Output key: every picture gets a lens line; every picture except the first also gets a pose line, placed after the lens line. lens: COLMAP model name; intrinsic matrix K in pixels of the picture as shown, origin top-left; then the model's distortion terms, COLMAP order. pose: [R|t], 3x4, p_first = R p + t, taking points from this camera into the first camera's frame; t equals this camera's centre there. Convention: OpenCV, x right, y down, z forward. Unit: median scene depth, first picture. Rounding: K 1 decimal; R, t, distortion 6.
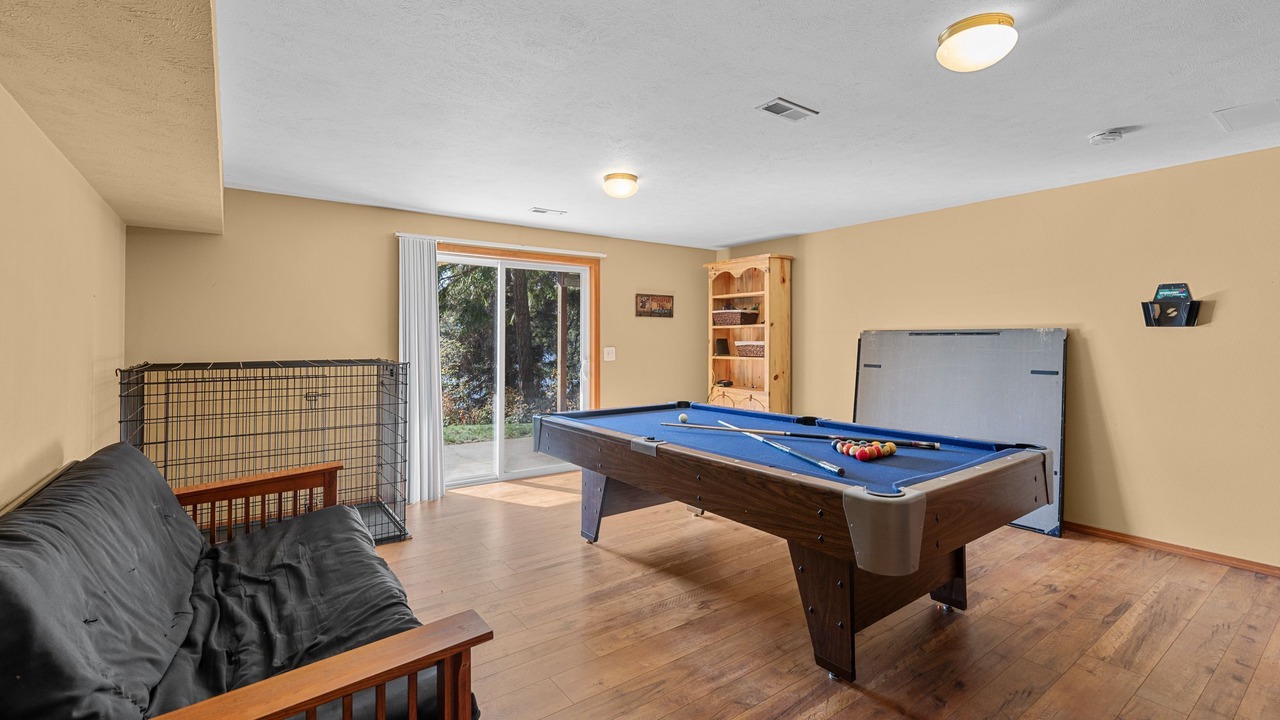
lens RADIAL K [[548.7, 0, 635.3], [0, 548.7, 344.7], [0, 0, 1]] dist [-0.000052, -0.000294]
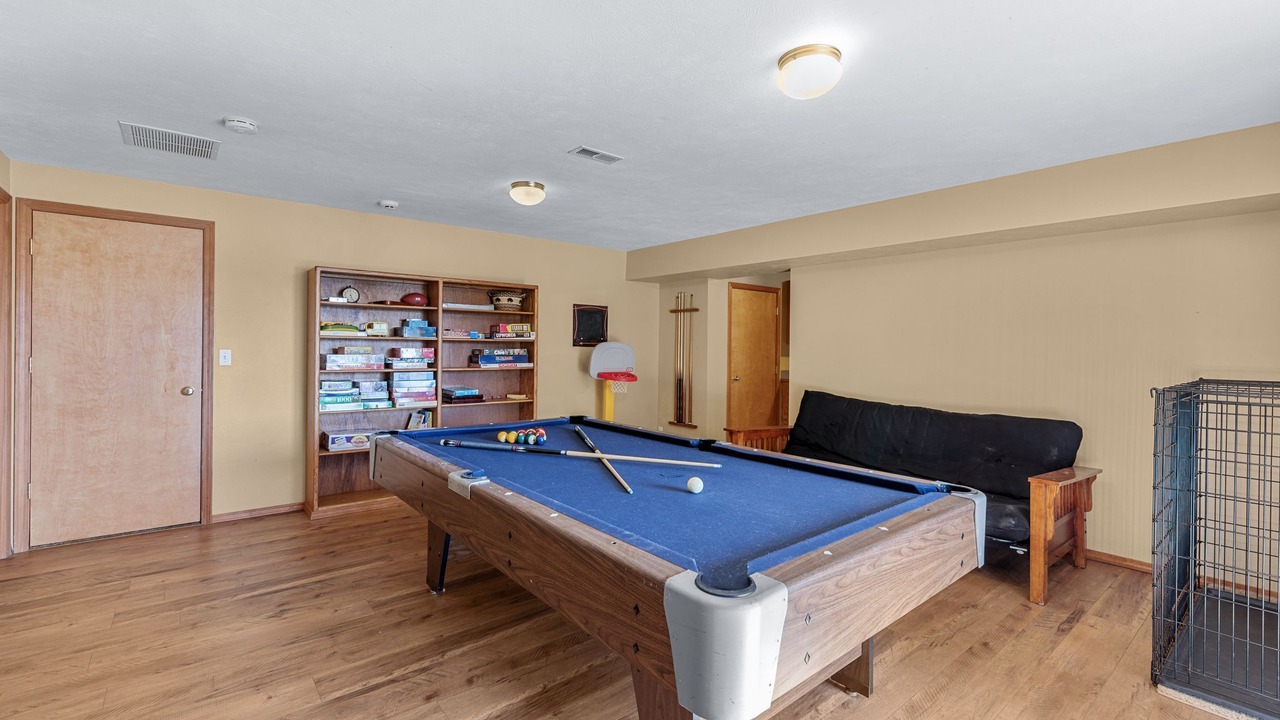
lens RADIAL K [[548.7, 0, 635.3], [0, 548.7, 344.7], [0, 0, 1]] dist [-0.000052, -0.000294]
pose [[-0.997576, -0.017604, -0.067317, 0.256379], [-0.017792, 0.999839, 0.002199, -0.017797], [0.067268, 0.003392, -0.997729, 2.106344]]
